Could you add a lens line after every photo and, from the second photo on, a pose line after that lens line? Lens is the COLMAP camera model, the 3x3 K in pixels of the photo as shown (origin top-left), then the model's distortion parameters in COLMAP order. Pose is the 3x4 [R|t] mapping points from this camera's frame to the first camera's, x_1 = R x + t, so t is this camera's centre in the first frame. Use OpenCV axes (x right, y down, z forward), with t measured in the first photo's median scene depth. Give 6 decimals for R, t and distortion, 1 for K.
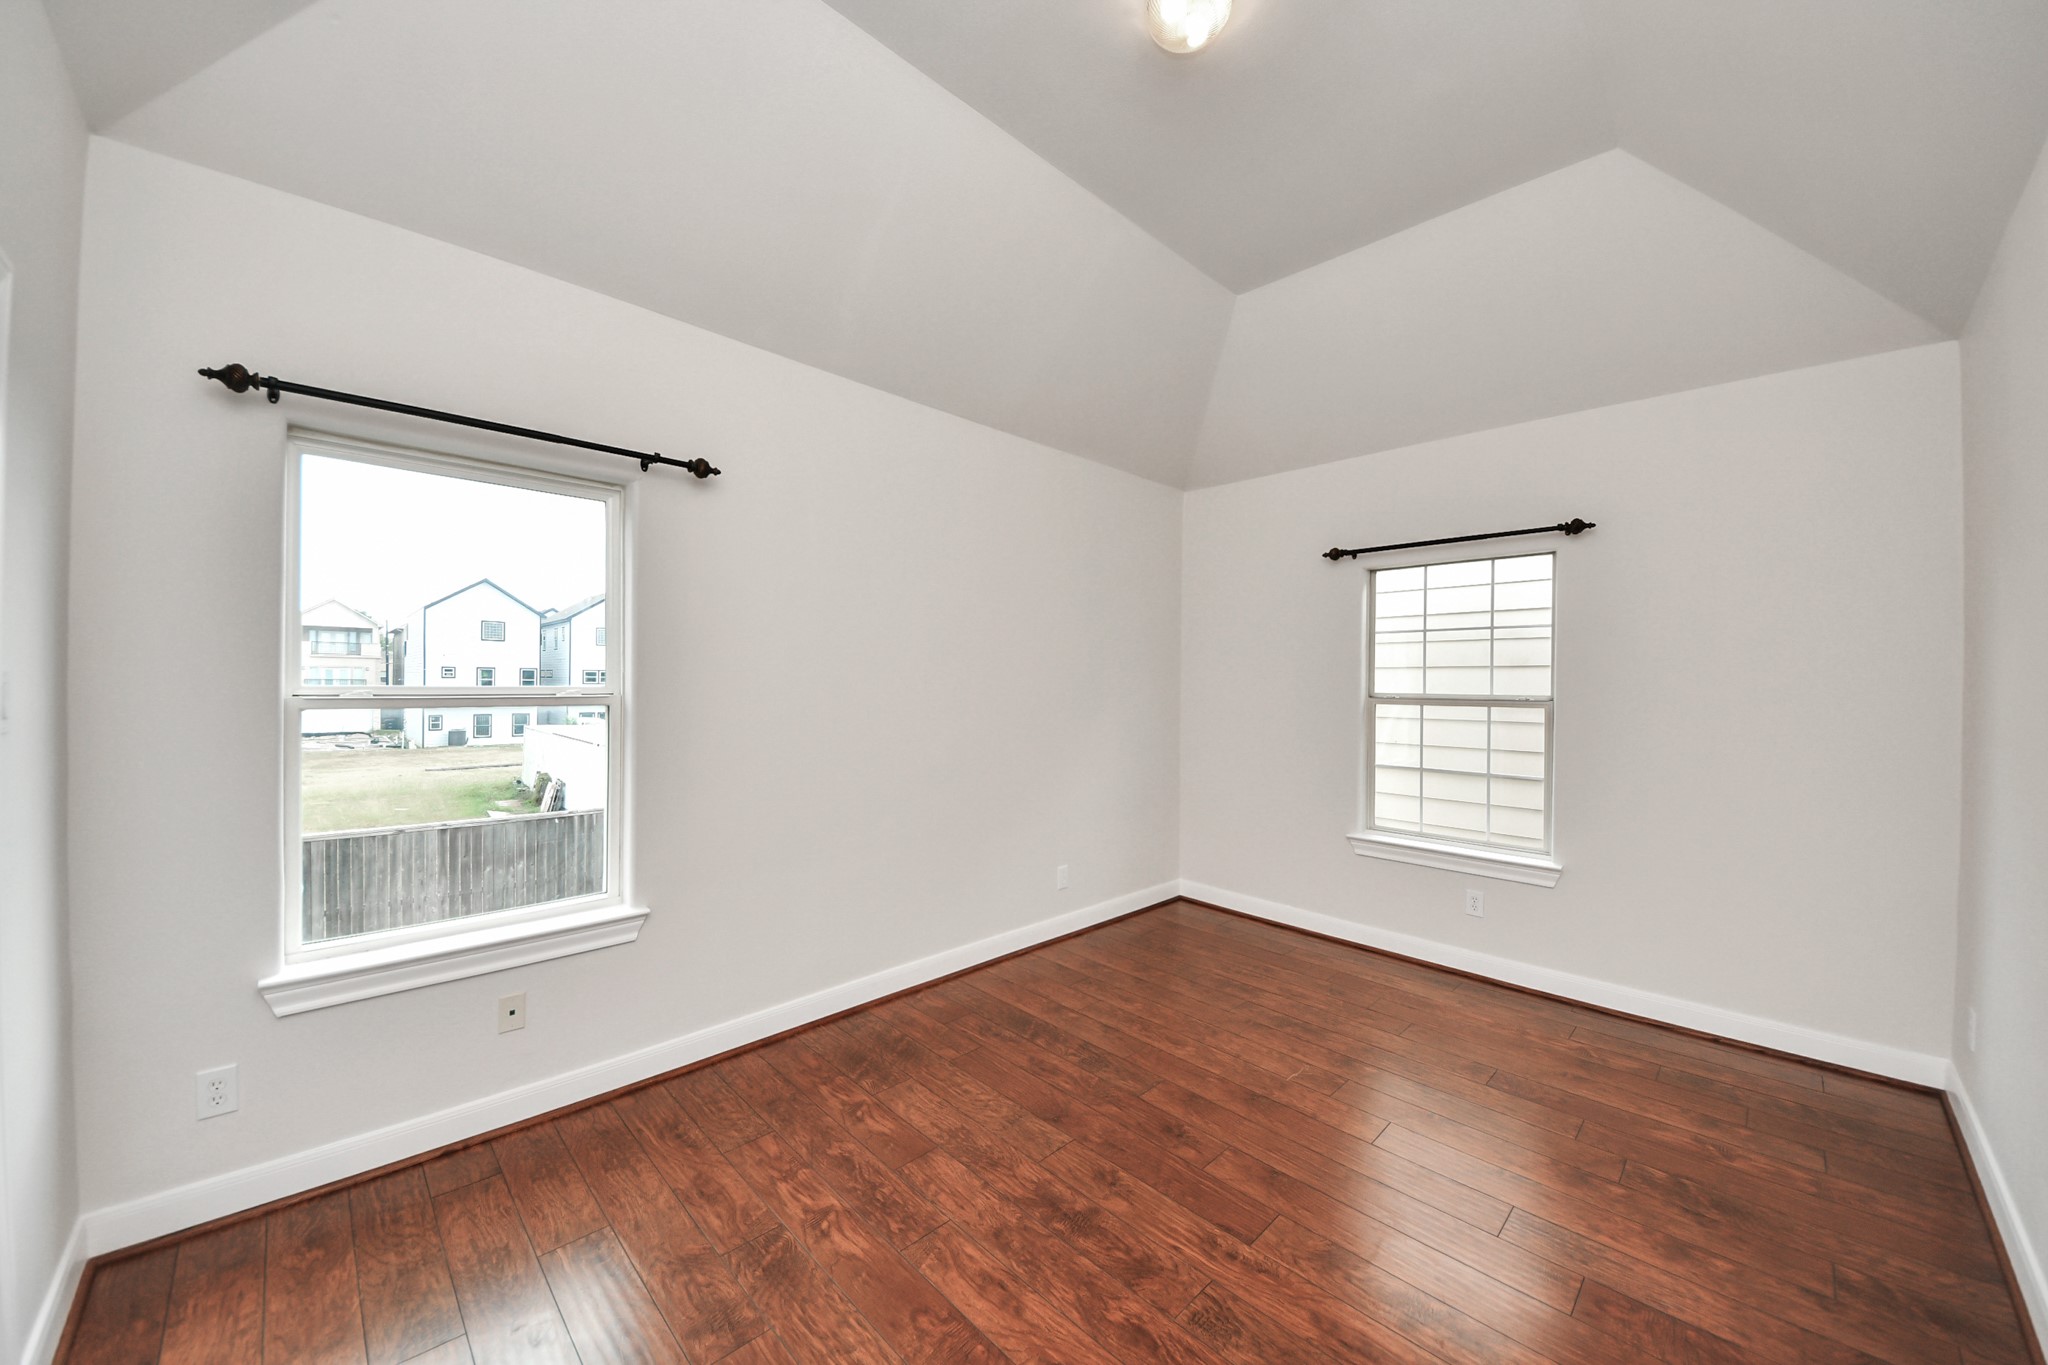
lens RADIAL K [[727.6, 0, 1027.3], [0, 727.6, 687.2], [0, 0, 1]] dist [0.032343, -0.018190]
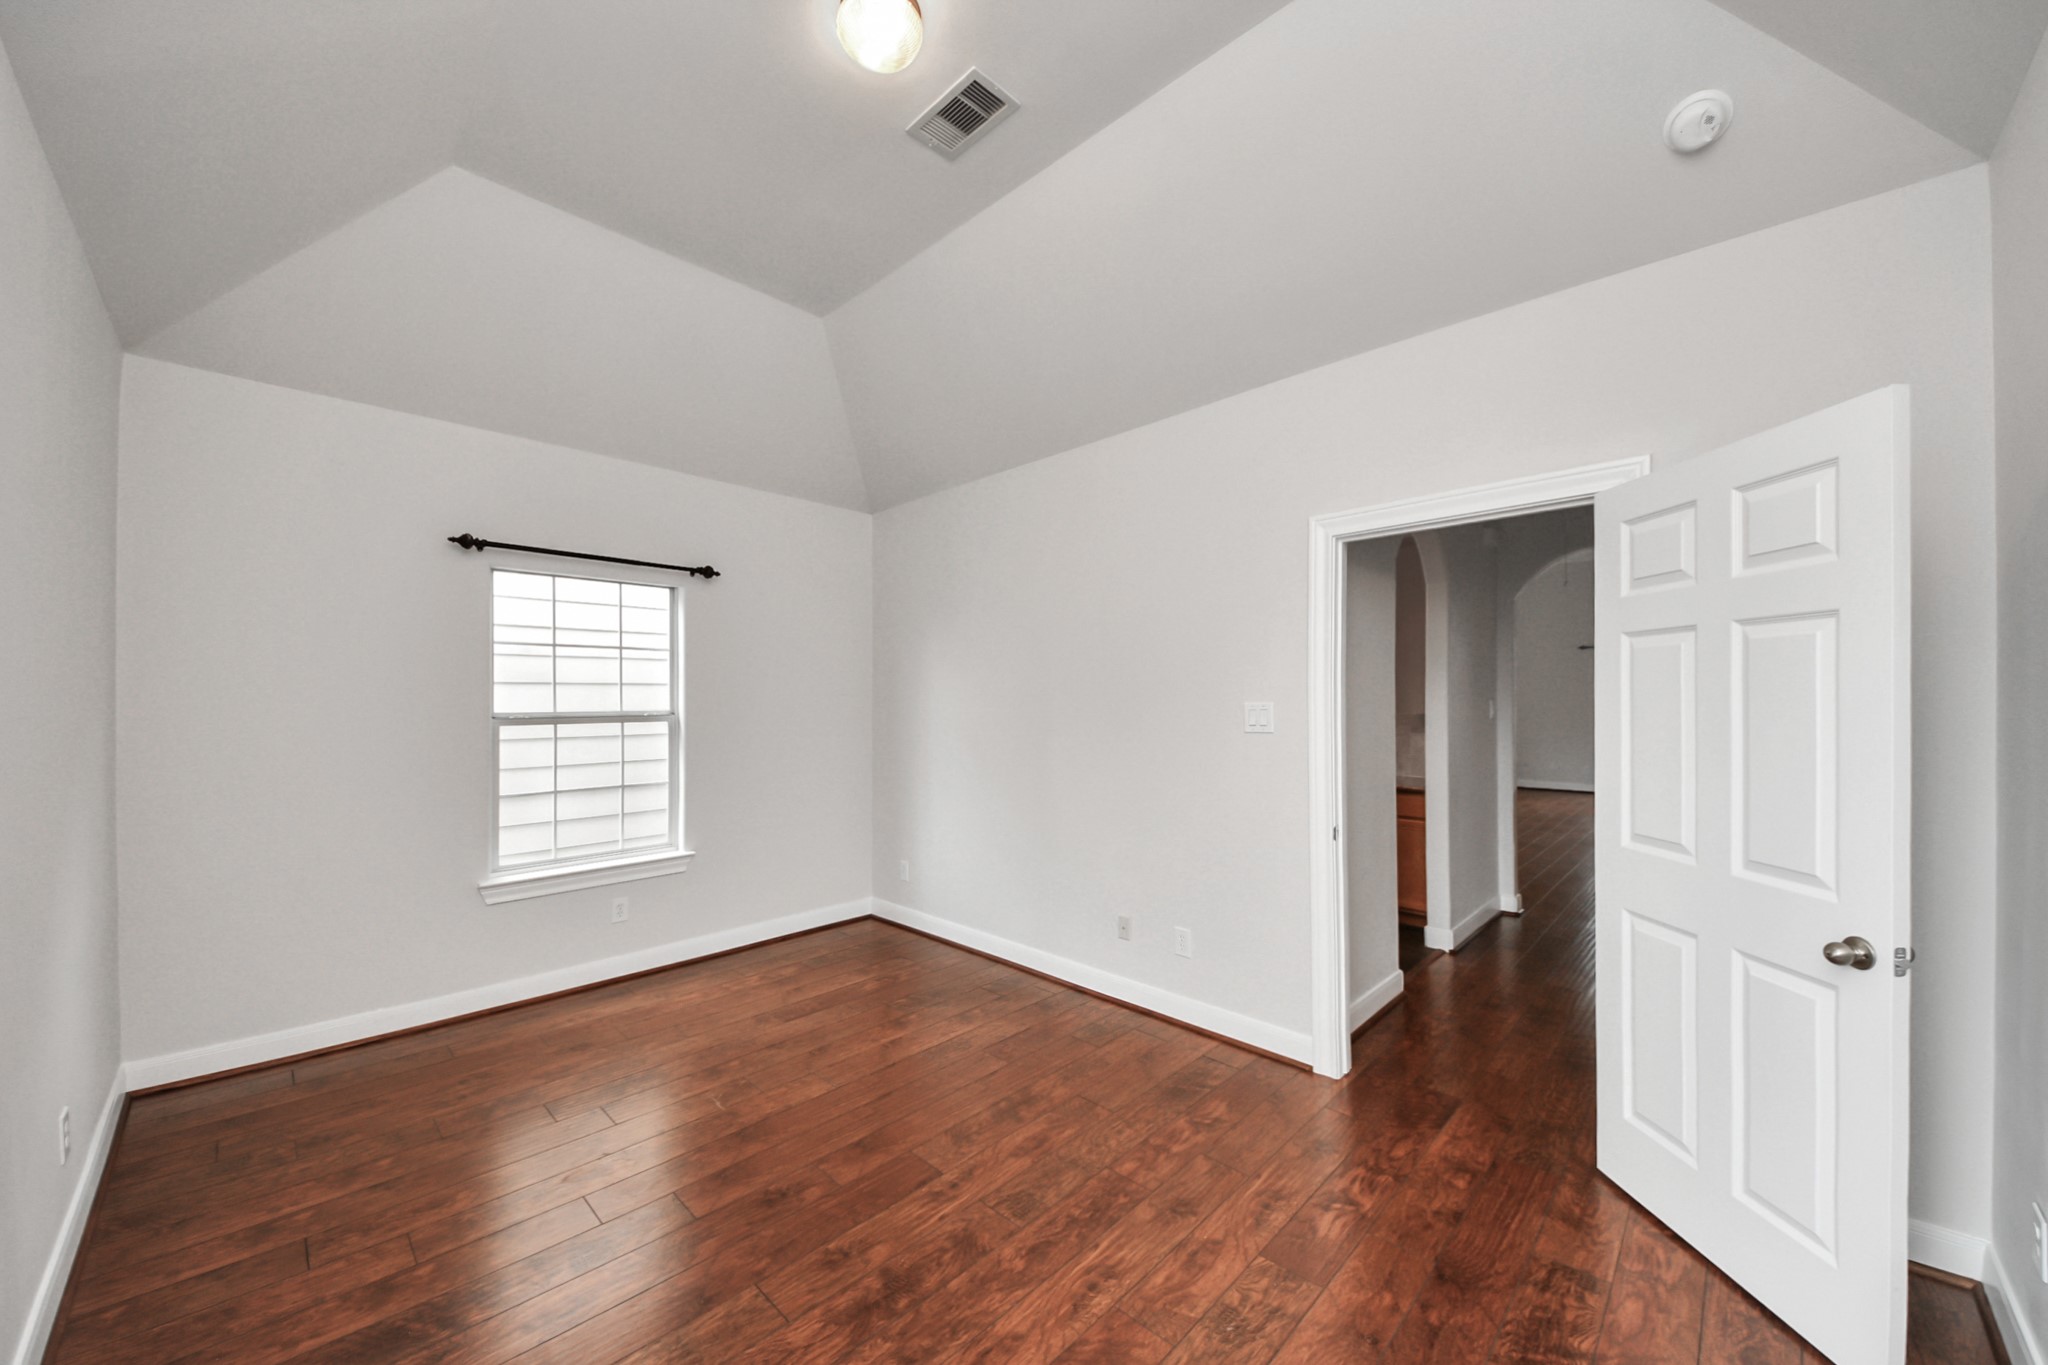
lens RADIAL K [[747.1, 0, 985.6], [0, 747.1, 719.1], [0, 0, 1]] dist [0.054066, -0.027370]
pose [[0.024679, -0.037732, 0.998983, -0.622629], [0.014330, 0.999198, 0.037387, -0.015307], [-0.999593, 0.013392, 0.025200, 0.620160]]
